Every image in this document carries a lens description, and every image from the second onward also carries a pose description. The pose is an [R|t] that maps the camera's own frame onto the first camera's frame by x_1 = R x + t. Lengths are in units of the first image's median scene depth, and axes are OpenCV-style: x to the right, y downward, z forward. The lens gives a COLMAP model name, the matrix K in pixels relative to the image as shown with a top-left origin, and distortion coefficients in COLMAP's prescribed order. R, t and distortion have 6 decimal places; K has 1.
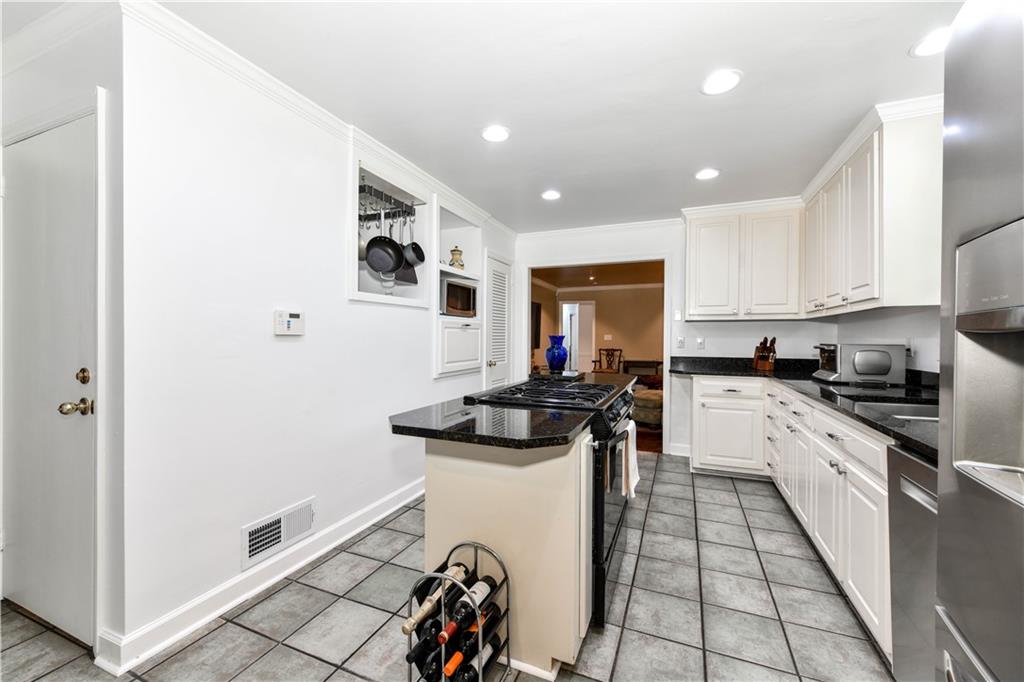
lens RADIAL K [[399.8, 0, 518.7], [0, 399.8, 336.6], [0, 0, 1]] dist [0.002356, -0.000027]
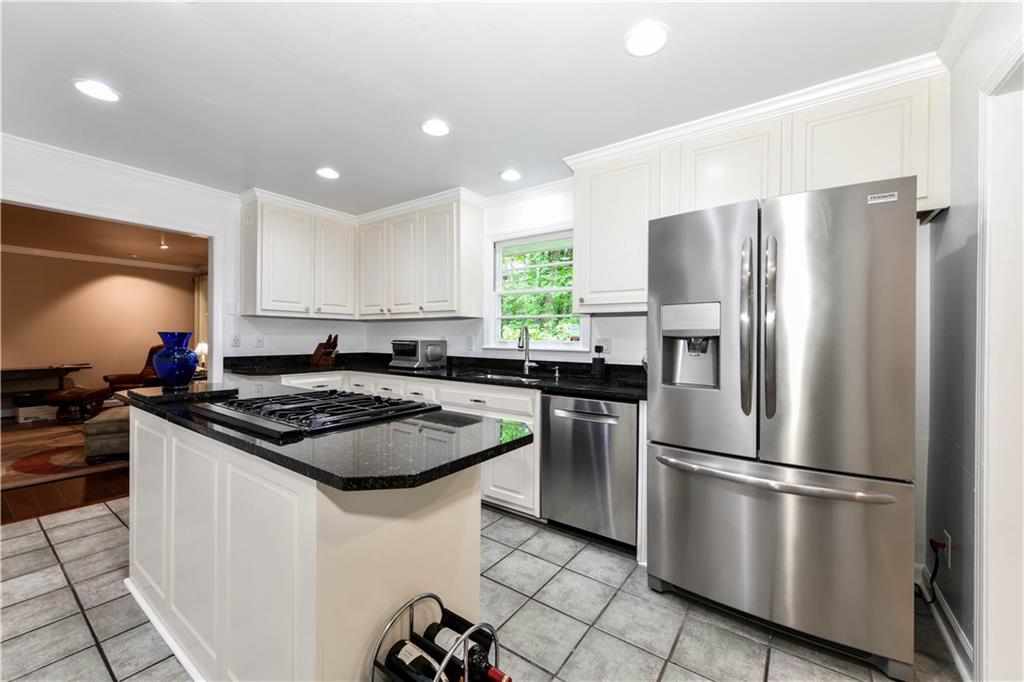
lens RADIAL K [[399.8, 0, 518.7], [0, 399.8, 336.6], [0, 0, 1]] dist [0.002356, -0.000027]
pose [[0.221247, -0.002666, 0.975214, -0.485864], [-0.011596, 0.999918, 0.005365, -0.006576], [-0.975149, -0.012495, 0.221198, 0.366188]]
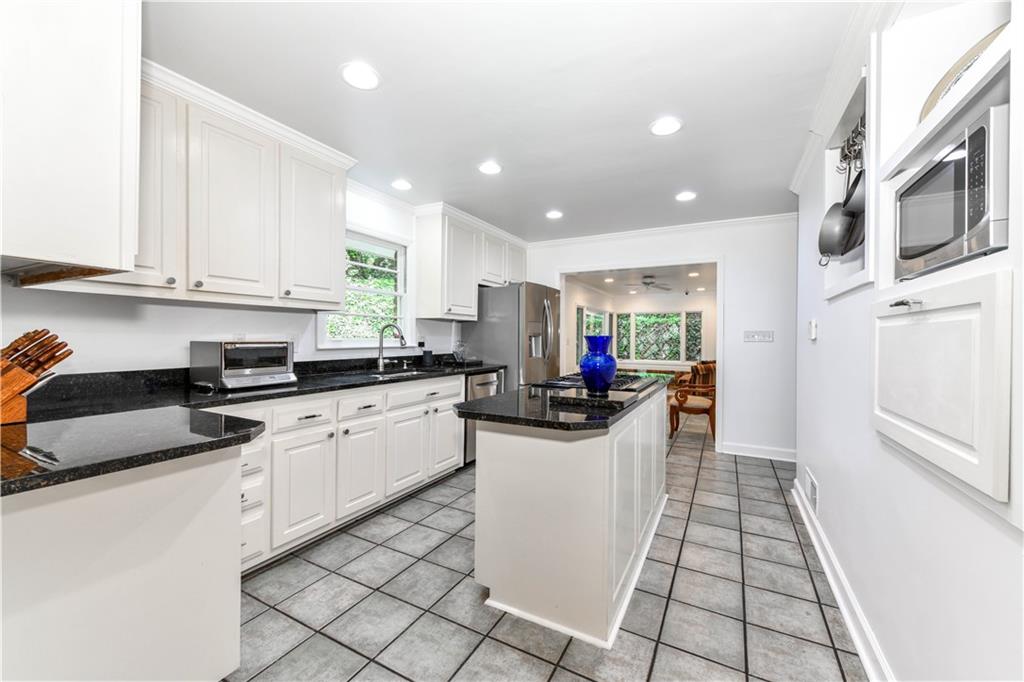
lens RADIAL K [[399.8, 0, 518.7], [0, 399.8, 336.6], [0, 0, 1]] dist [0.002356, -0.000027]
pose [[-0.995185, -0.011601, 0.097329, 0.177575], [-0.012019, 0.999921, -0.003712, 0.004716], [-0.097278, -0.004864, -0.995245, 1.882847]]
